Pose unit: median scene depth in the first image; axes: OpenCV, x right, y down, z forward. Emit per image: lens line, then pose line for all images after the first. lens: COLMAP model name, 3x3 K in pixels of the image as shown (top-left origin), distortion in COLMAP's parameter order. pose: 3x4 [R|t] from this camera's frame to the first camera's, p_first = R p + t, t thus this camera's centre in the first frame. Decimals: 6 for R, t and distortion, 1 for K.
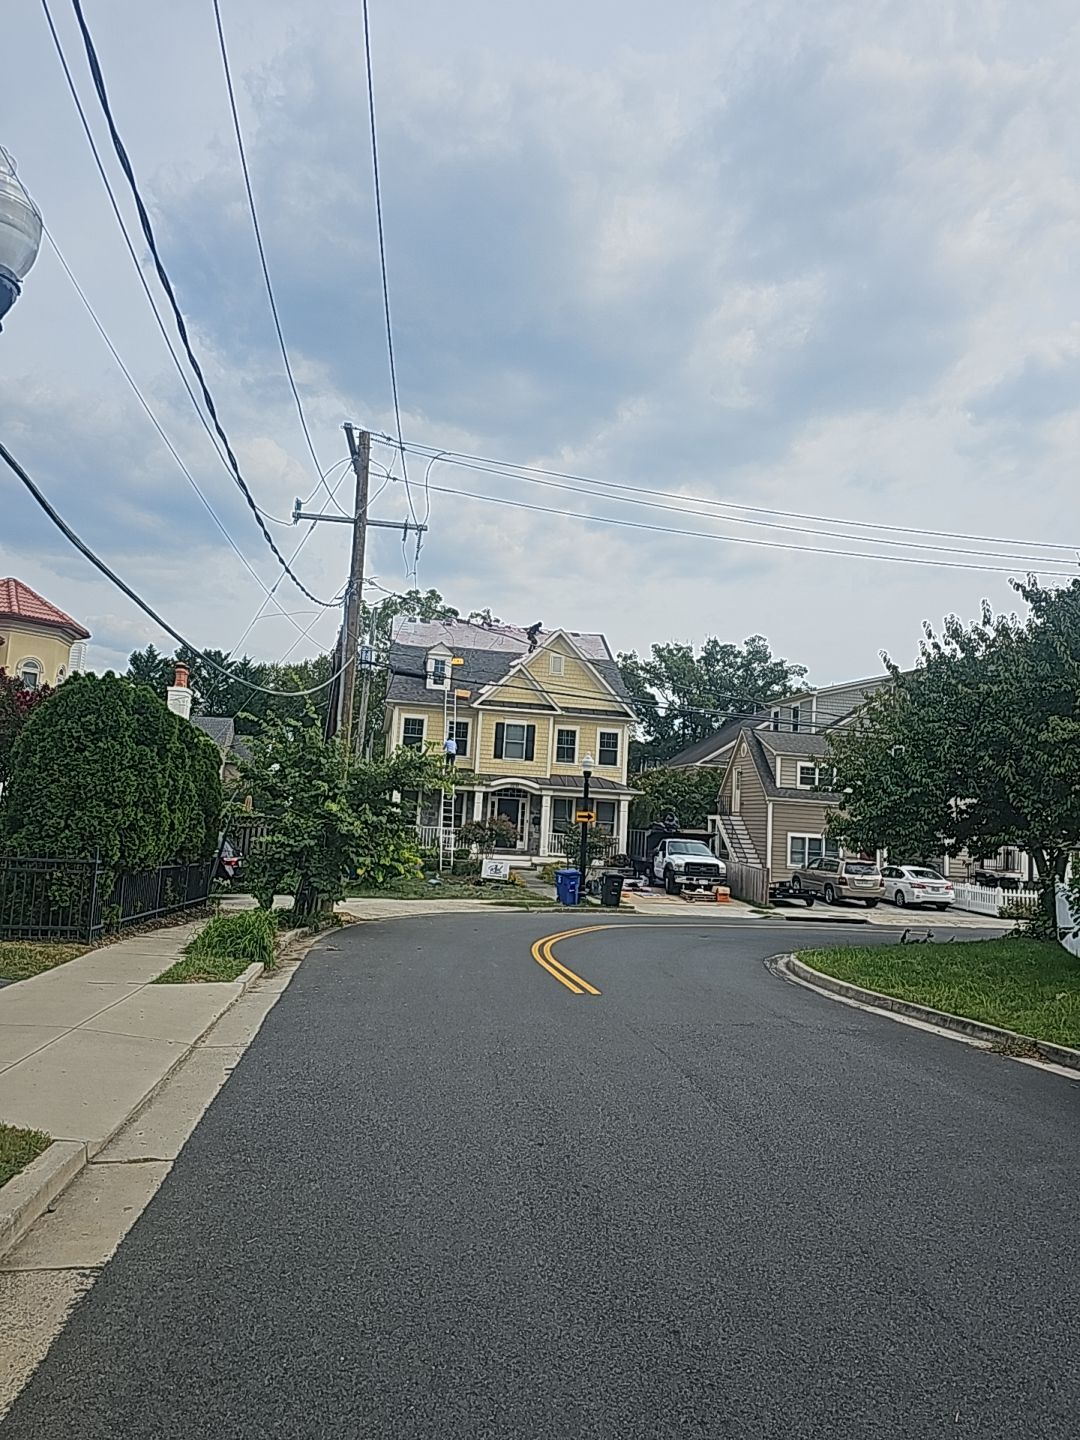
lens RADIAL K [[1270.6, 0, 540.3], [0, 1270.6, 698.9], [0, 0, 1]] dist [0.063529, -0.006021]
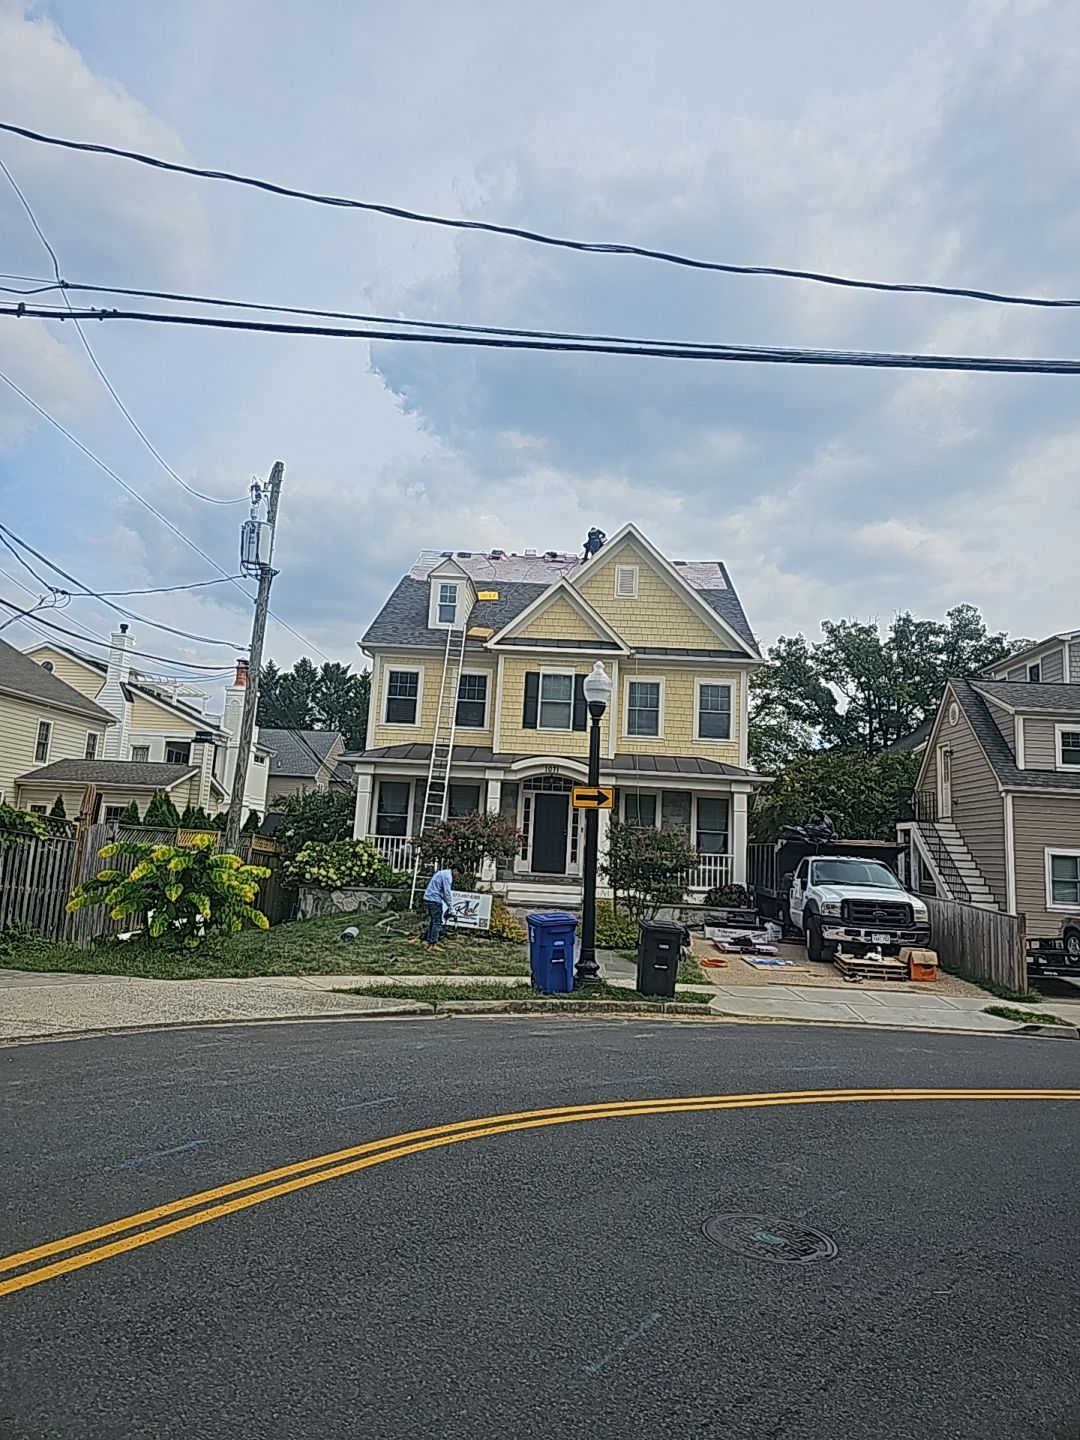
lens RADIAL K [[999.3, 0, 520.7], [0, 999.3, 697.6], [0, 0, 1]] dist [0.065223, -0.080260]
pose [[0.969646, -0.041049, -0.241043, 0.080343], [0.024577, 0.997177, -0.070951, 0.065255], [0.243275, 0.062873, 0.967918, 0.510561]]
